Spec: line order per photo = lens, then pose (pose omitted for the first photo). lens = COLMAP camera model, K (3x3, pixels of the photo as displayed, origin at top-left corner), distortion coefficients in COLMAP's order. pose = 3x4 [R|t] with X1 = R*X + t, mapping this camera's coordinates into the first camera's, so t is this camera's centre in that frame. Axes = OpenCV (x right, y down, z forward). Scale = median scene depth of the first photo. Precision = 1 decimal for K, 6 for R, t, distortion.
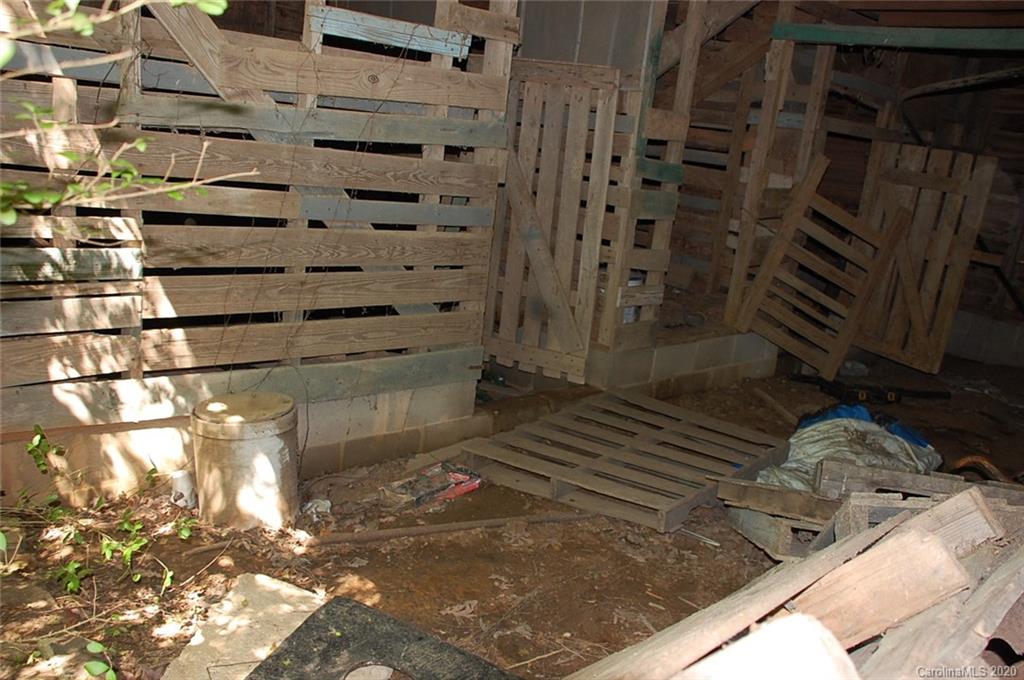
lens RADIAL K [[823.1, 0, 512.0], [0, 823.1, 340.0], [0, 0, 1]] dist [-0.092595, 0.002697]
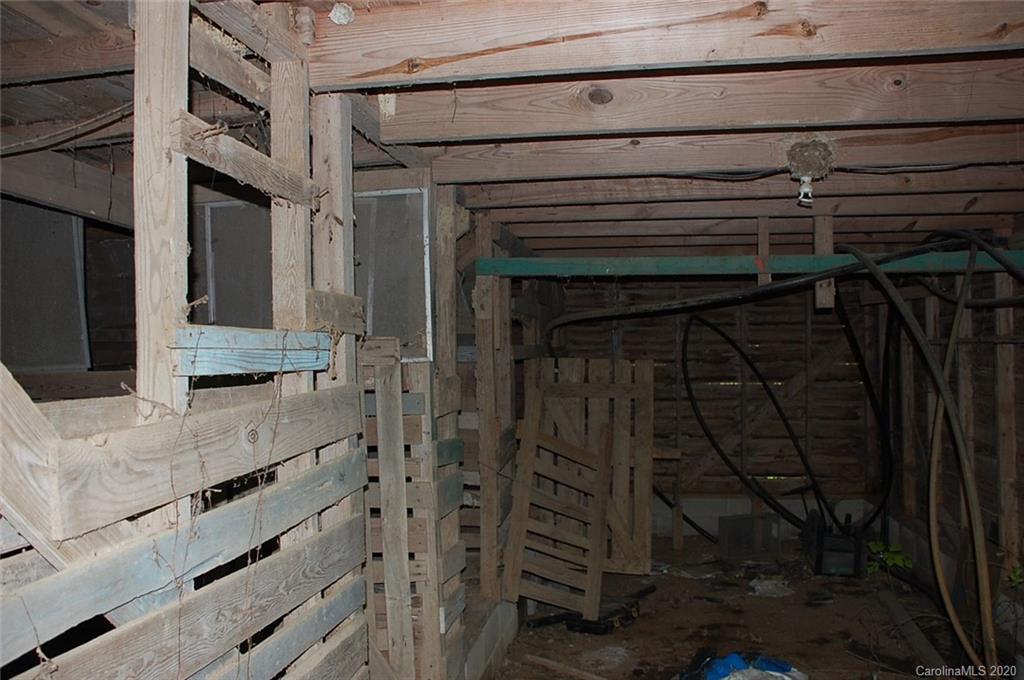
lens RADIAL K [[823.1, 0, 512.0], [0, 823.1, 340.0], [0, 0, 1]] dist [-0.092595, 0.002697]
pose [[0.745794, -0.119975, 0.655284, -0.300638], [0.262123, 0.957153, -0.123085, -0.202162], [-0.612440, 0.263561, 0.745287, 0.339838]]
